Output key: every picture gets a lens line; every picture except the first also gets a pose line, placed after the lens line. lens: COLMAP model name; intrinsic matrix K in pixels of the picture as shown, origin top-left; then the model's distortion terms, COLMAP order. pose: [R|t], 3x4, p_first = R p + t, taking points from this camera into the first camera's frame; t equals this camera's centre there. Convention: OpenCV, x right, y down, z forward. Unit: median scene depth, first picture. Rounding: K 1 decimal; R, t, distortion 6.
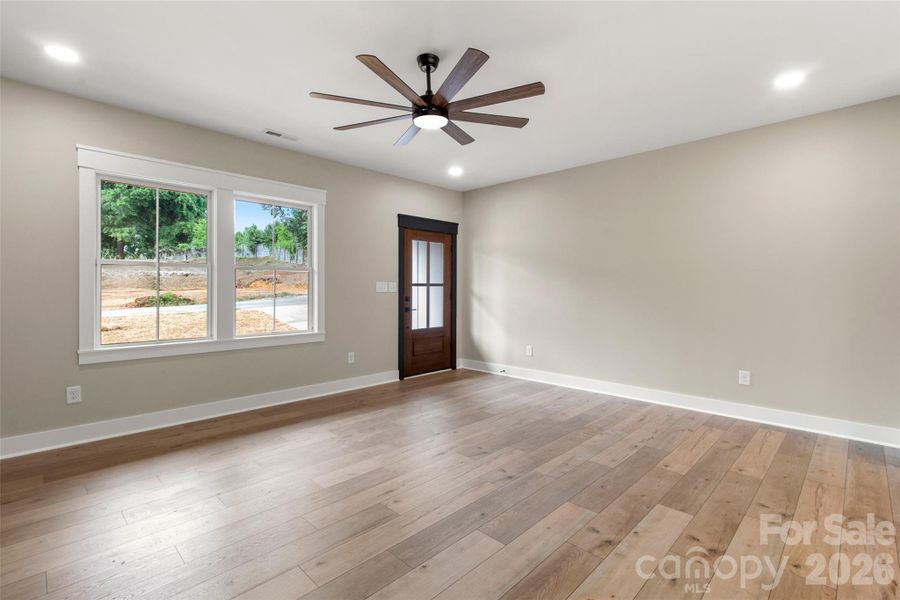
lens RADIAL K [[413.4, 0, 468.7], [0, 413.4, 288.4], [0, 0, 1]] dist [-0.000704, -0.000339]
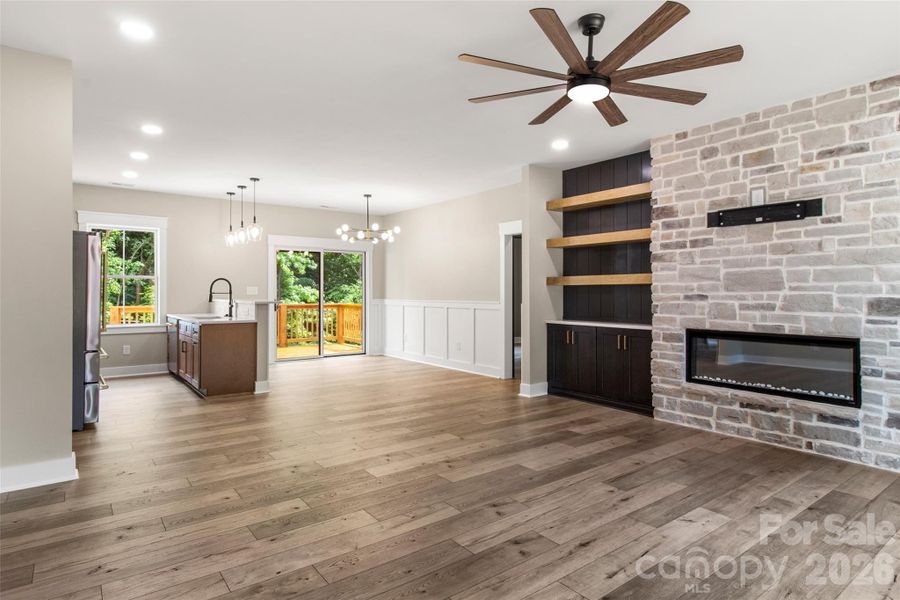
lens RADIAL K [[504.5, 0, 475.1], [0, 504.5, 292.2], [0, 0, 1]] dist [-0.002864, -0.000563]
pose [[-0.990132, -0.001673, 0.140128, -0.006882], [-0.002150, 0.999992, -0.003250, 0.006691], [-0.140122, -0.003519, -0.990128, 1.688802]]
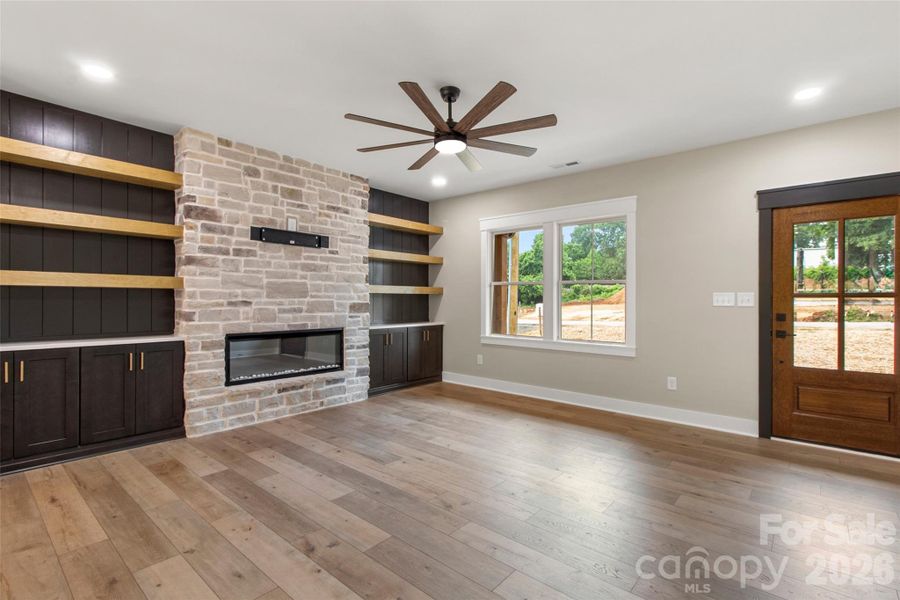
lens RADIAL K [[420.2, 0, 450.0], [0, 420.2, 300.0], [0, 0, 1]] dist [-0.000593, -0.000148]
pose [[0.050754, 0.000838, -0.998711, 0.837244], [-0.005438, 0.999985, 0.000563, 0.000879], [0.998696, 0.005402, 0.050758, 0.778350]]
